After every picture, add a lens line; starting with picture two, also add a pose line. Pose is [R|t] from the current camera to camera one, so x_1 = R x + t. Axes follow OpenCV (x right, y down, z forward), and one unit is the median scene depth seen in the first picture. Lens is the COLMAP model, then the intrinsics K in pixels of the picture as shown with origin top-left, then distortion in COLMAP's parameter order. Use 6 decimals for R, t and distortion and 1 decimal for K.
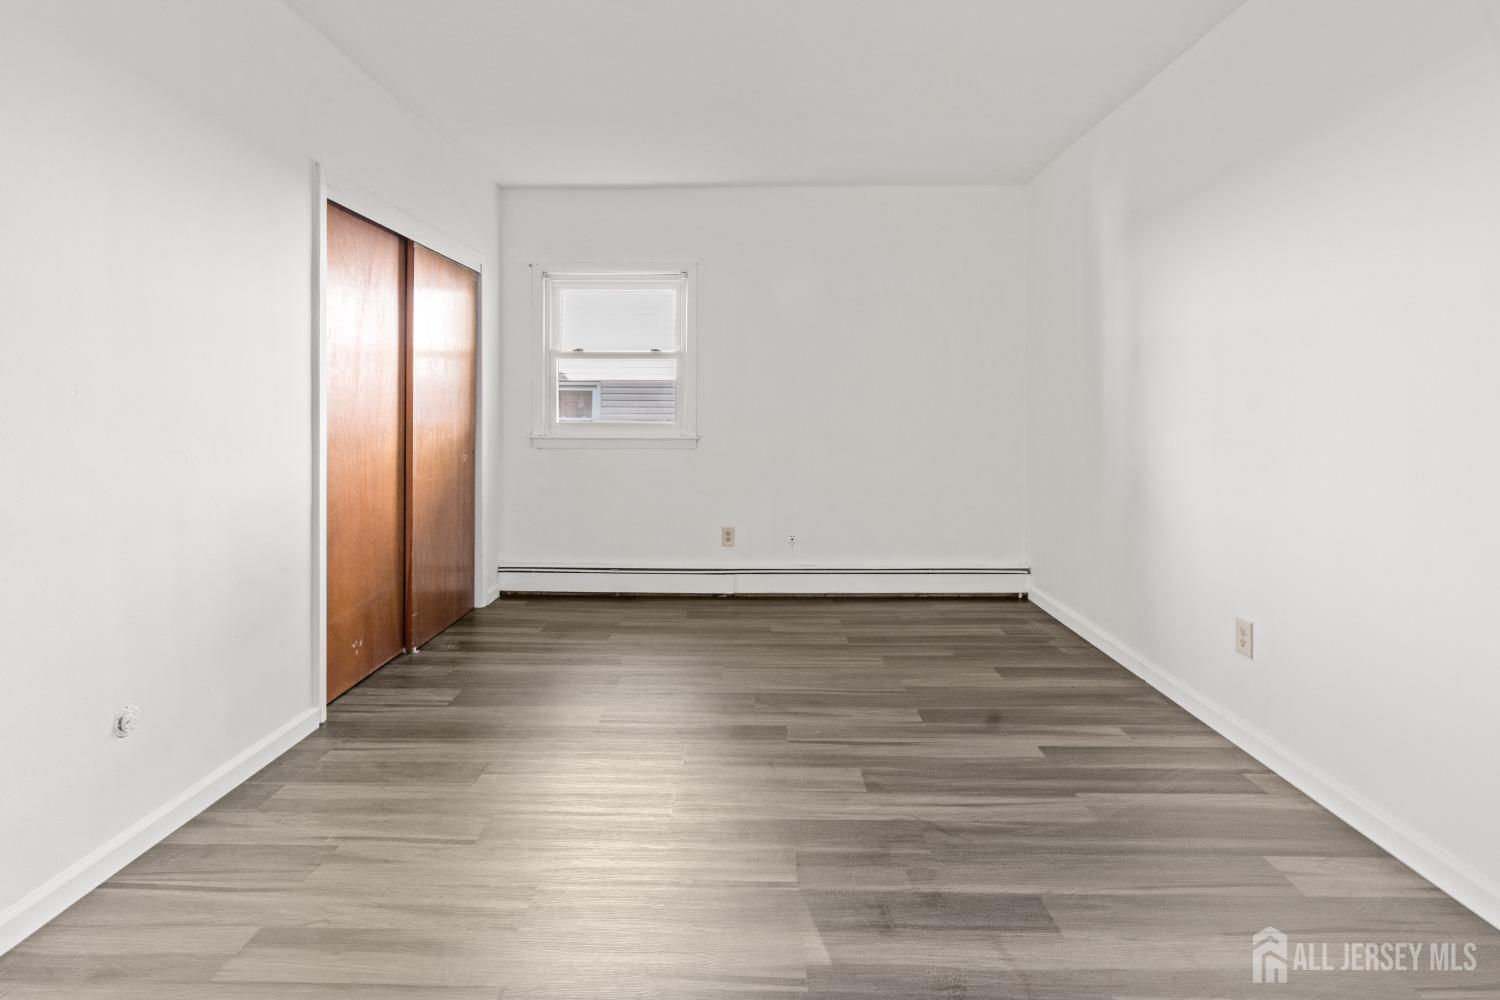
lens RADIAL K [[710.9, 0, 748.8], [0, 710.9, 391.4], [0, 0, 1]] dist [0.000936, 0.000857]
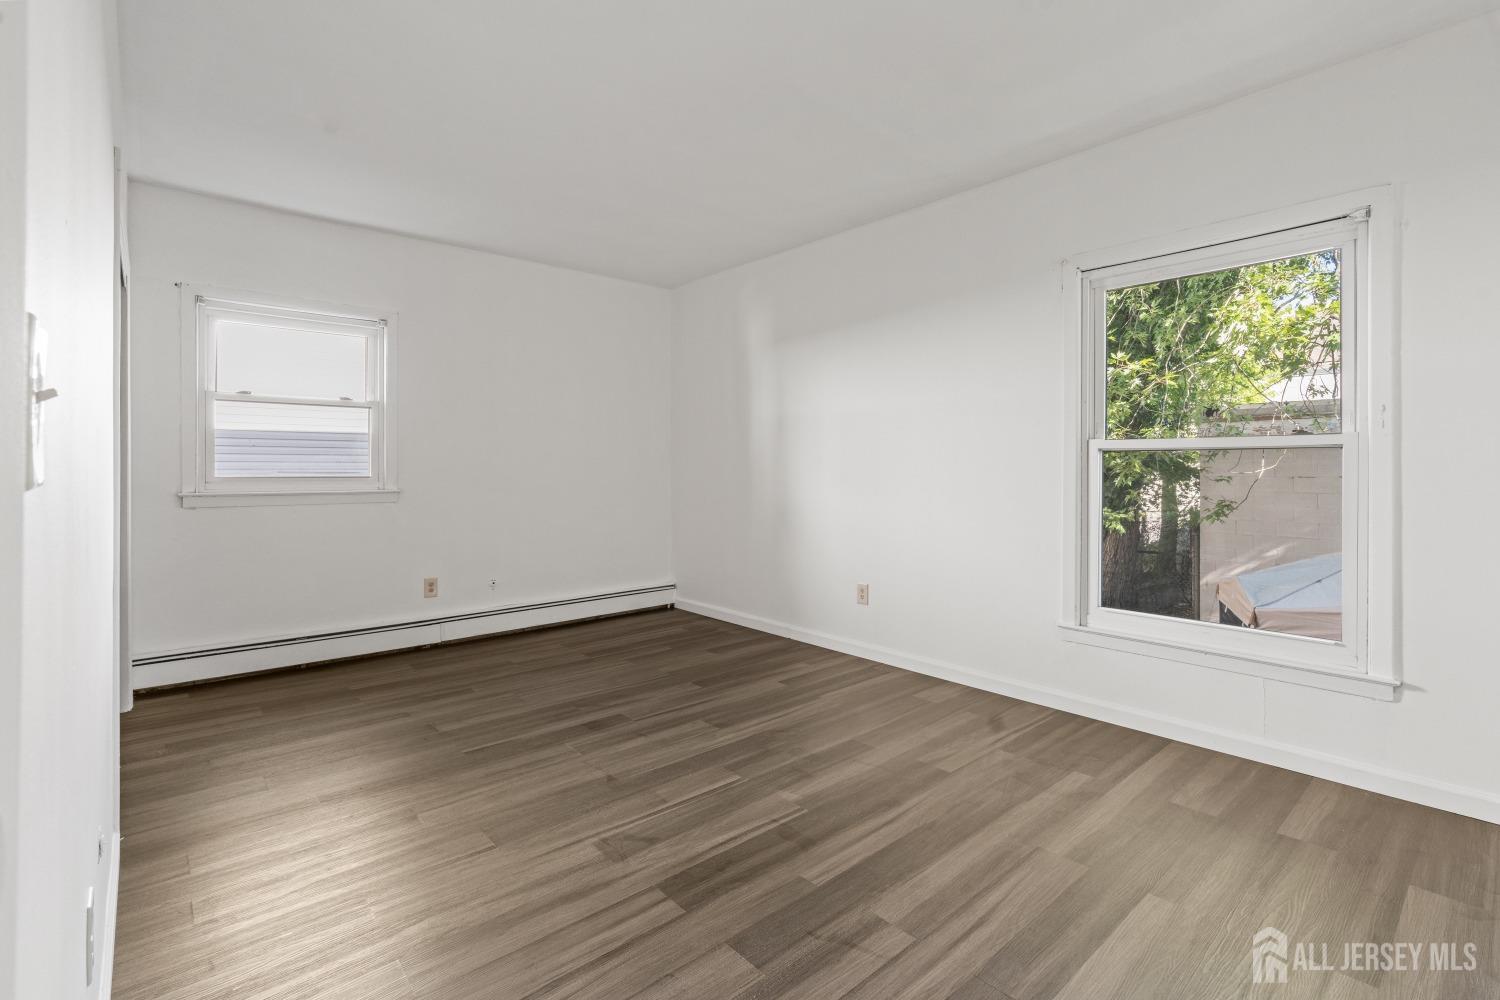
lens RADIAL K [[694.7, 0, 746.8], [0, 694.7, 448.6], [0, 0, 1]] dist [0.000693, 0.000309]
pose [[0.739082, 0.015391, 0.673440, -0.487637], [-0.017661, 0.999838, -0.003469, 0.002534], [-0.673384, -0.009330, 0.739234, -0.041748]]
